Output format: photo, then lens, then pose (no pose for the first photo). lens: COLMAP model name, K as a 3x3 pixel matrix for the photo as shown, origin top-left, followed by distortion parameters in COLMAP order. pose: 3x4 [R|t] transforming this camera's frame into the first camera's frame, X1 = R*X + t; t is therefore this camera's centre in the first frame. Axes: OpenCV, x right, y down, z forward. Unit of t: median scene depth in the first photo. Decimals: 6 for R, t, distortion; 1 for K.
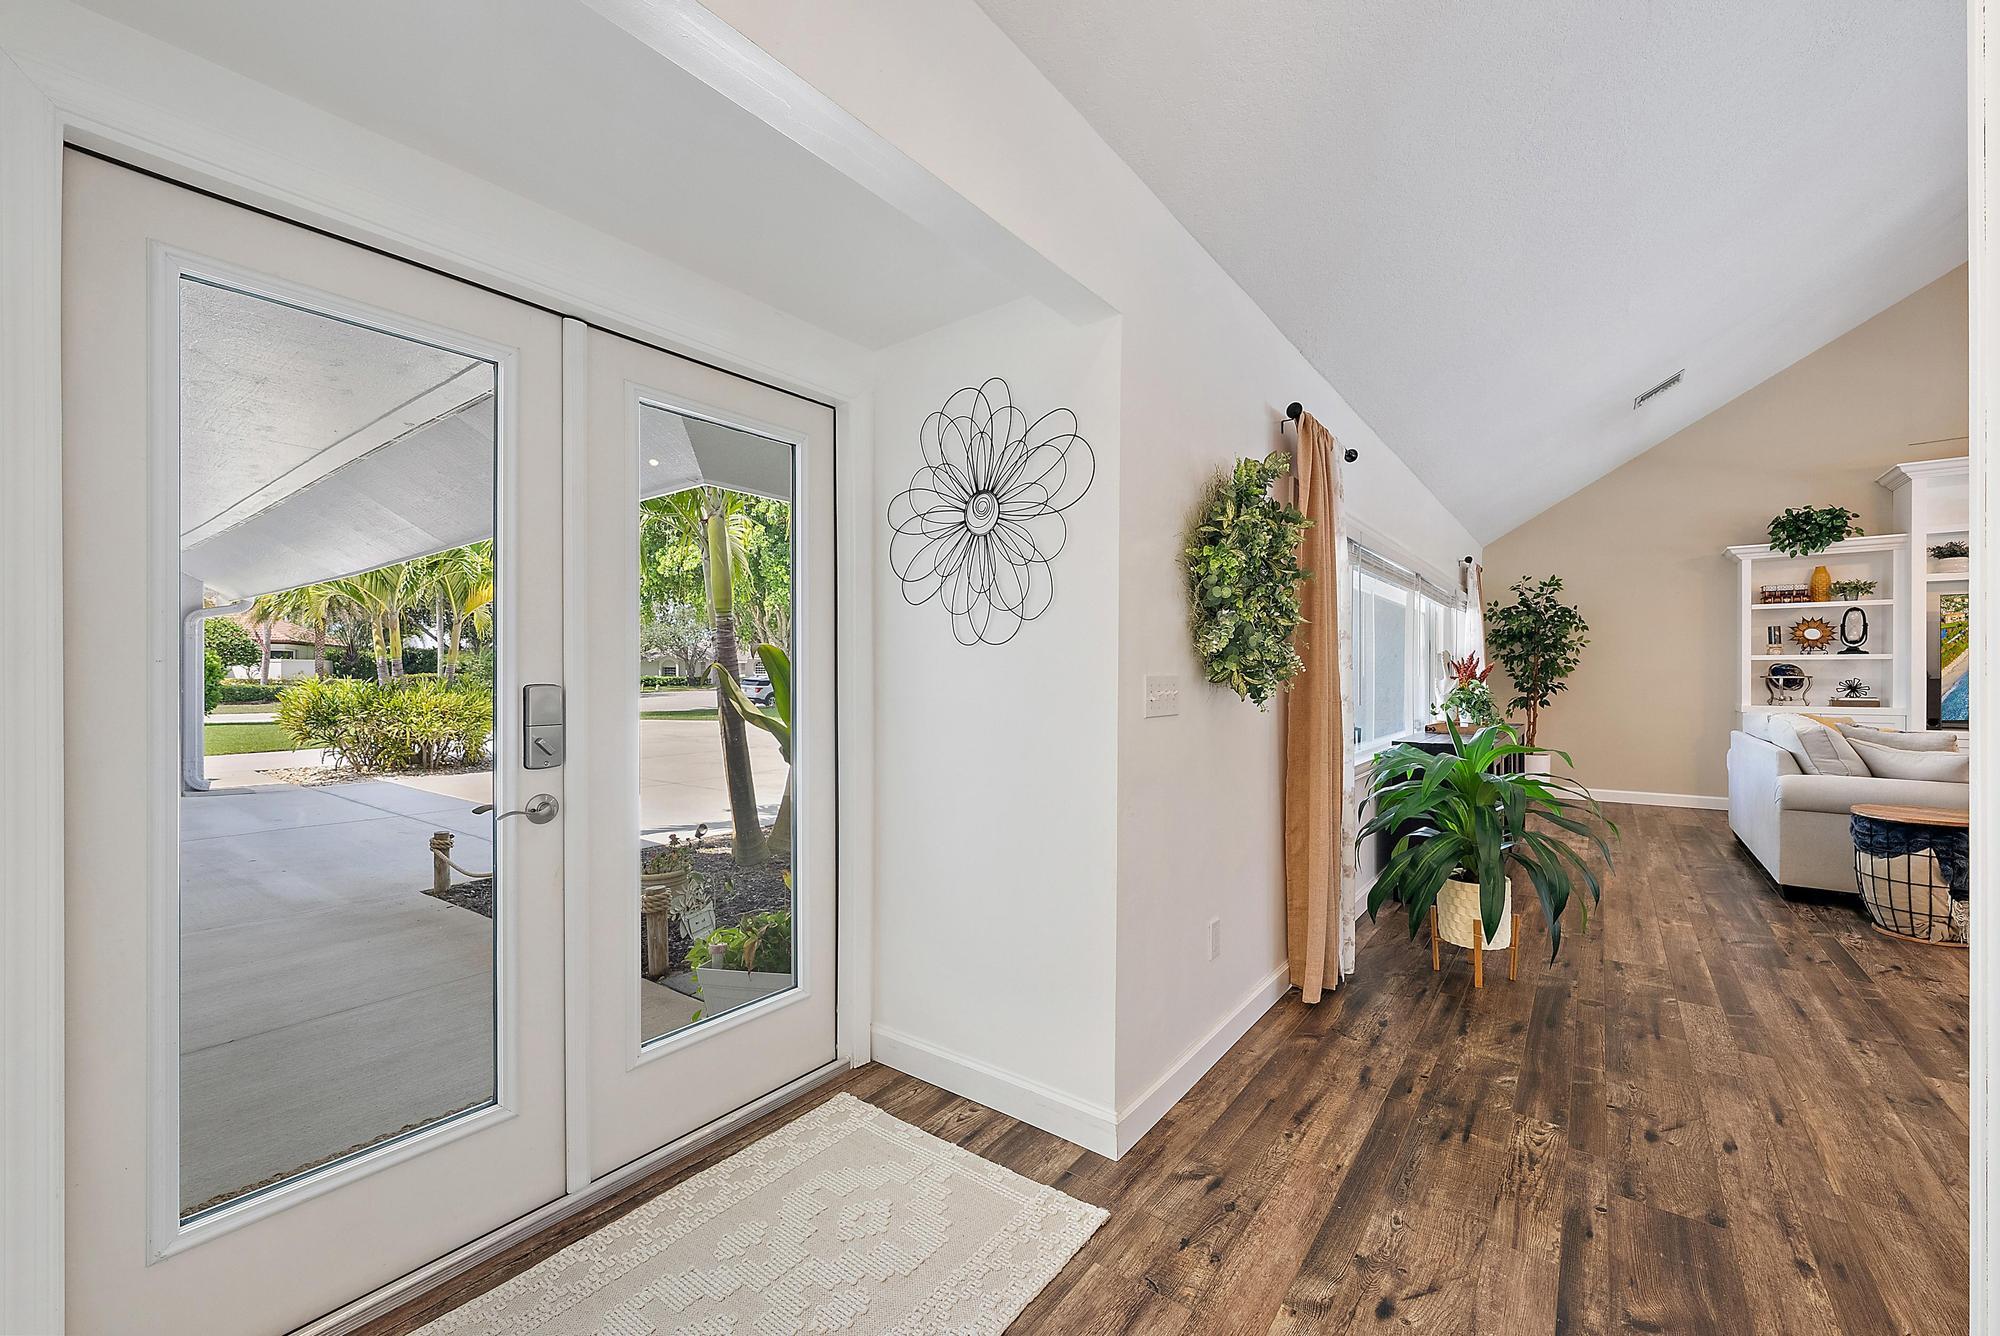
lens RADIAL K [[791.0, 0, 1010.7], [0, 791.0, 671.9], [0, 0, 1]] dist [-0.002001, 0.000123]
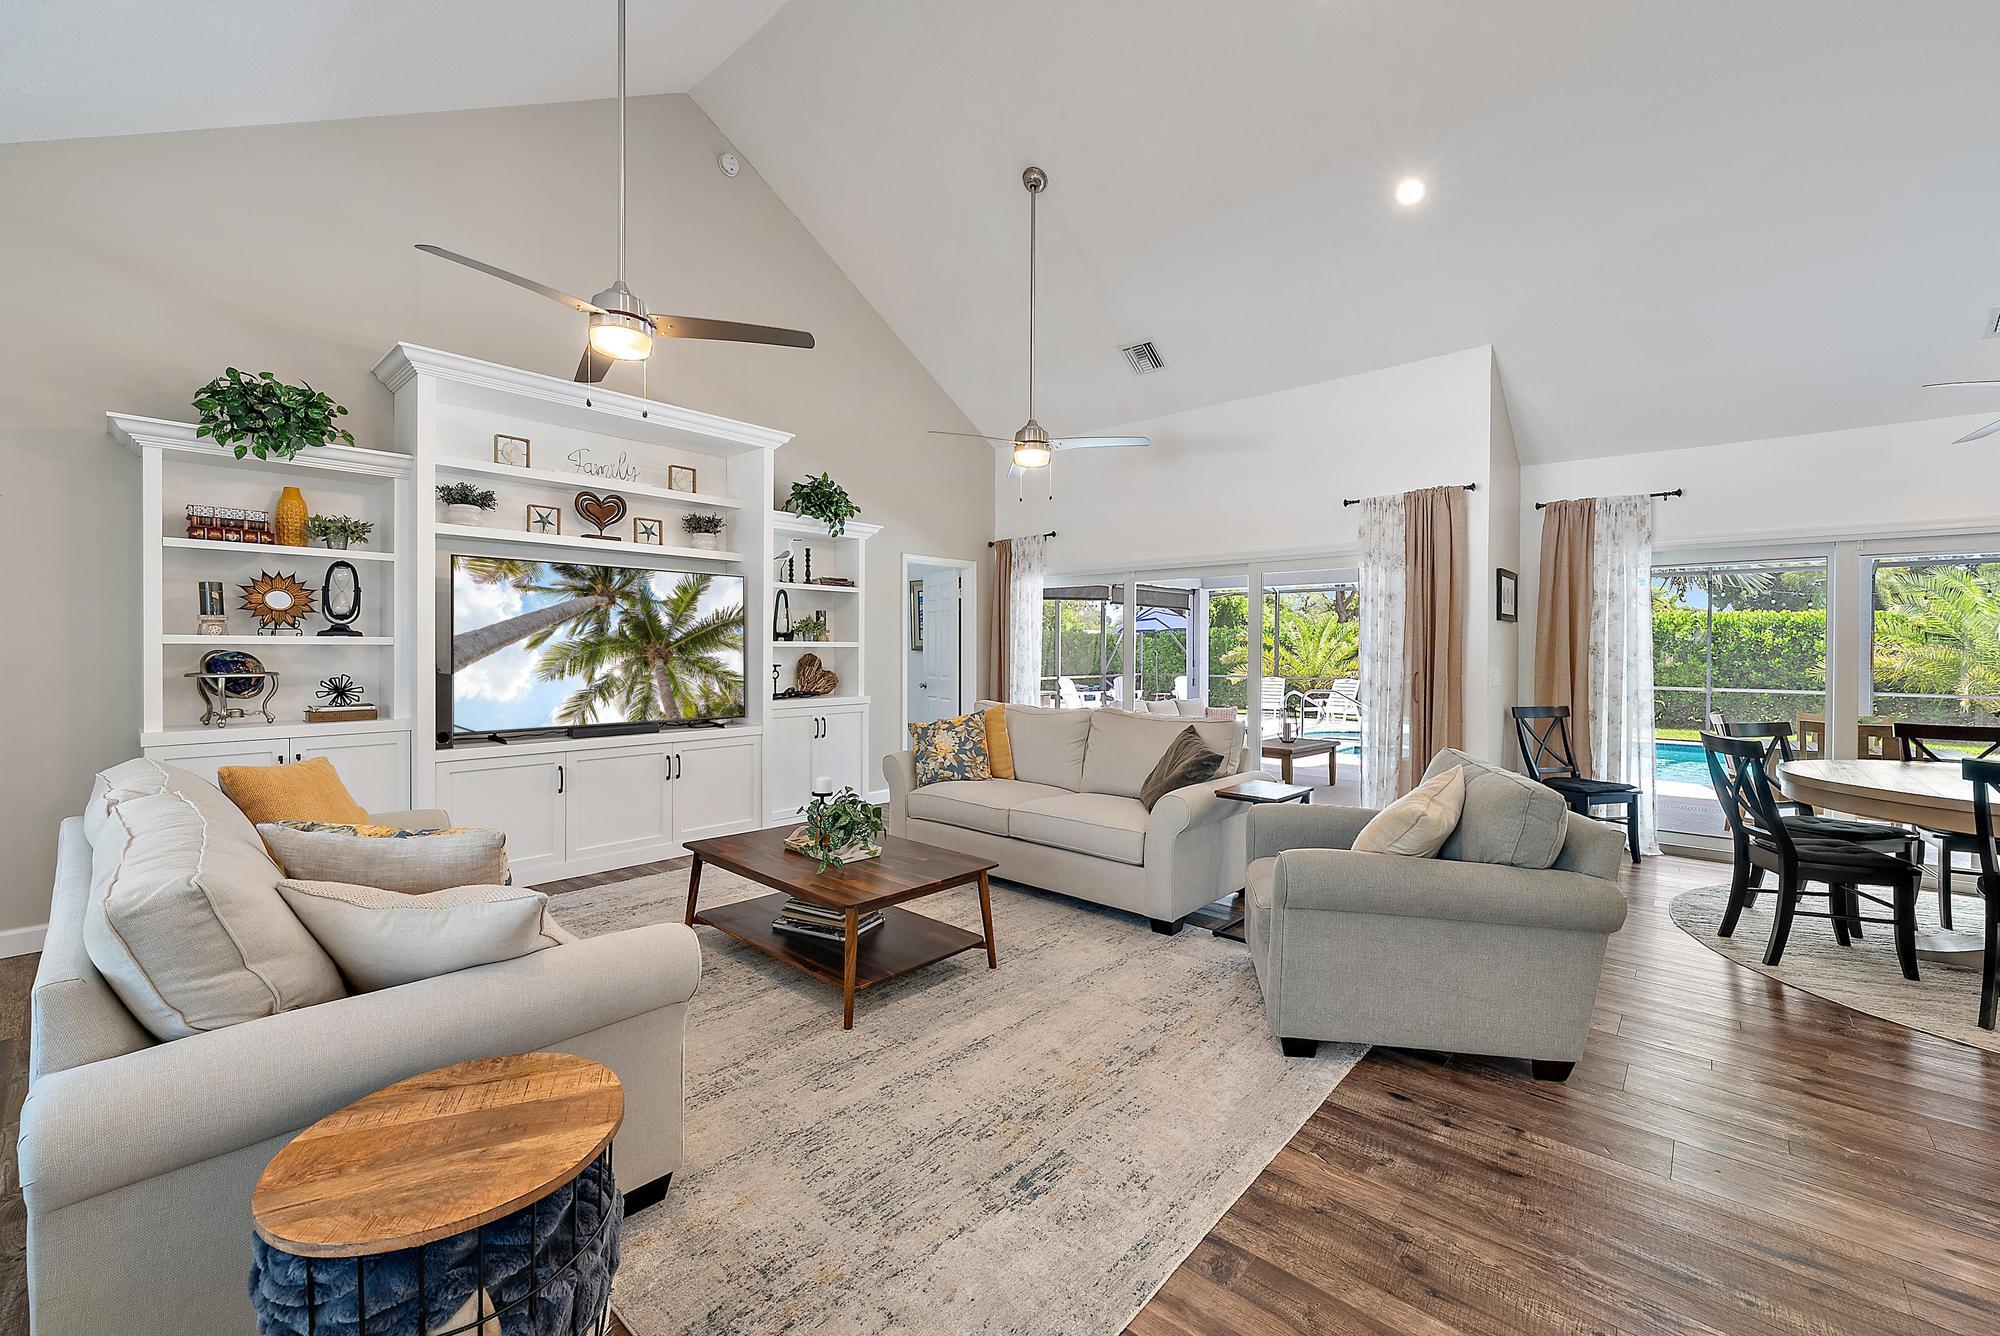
lens RADIAL K [[801.2, 0, 1009.4], [0, 801.2, 651.4], [0, 0, 1]] dist [-0.000113, 0.000179]
pose [[0.079708, -0.006024, 0.996800, 0.474783], [-0.003737, 0.999973, 0.006342, -0.016087], [-0.996811, -0.004231, 0.079684, 0.419412]]
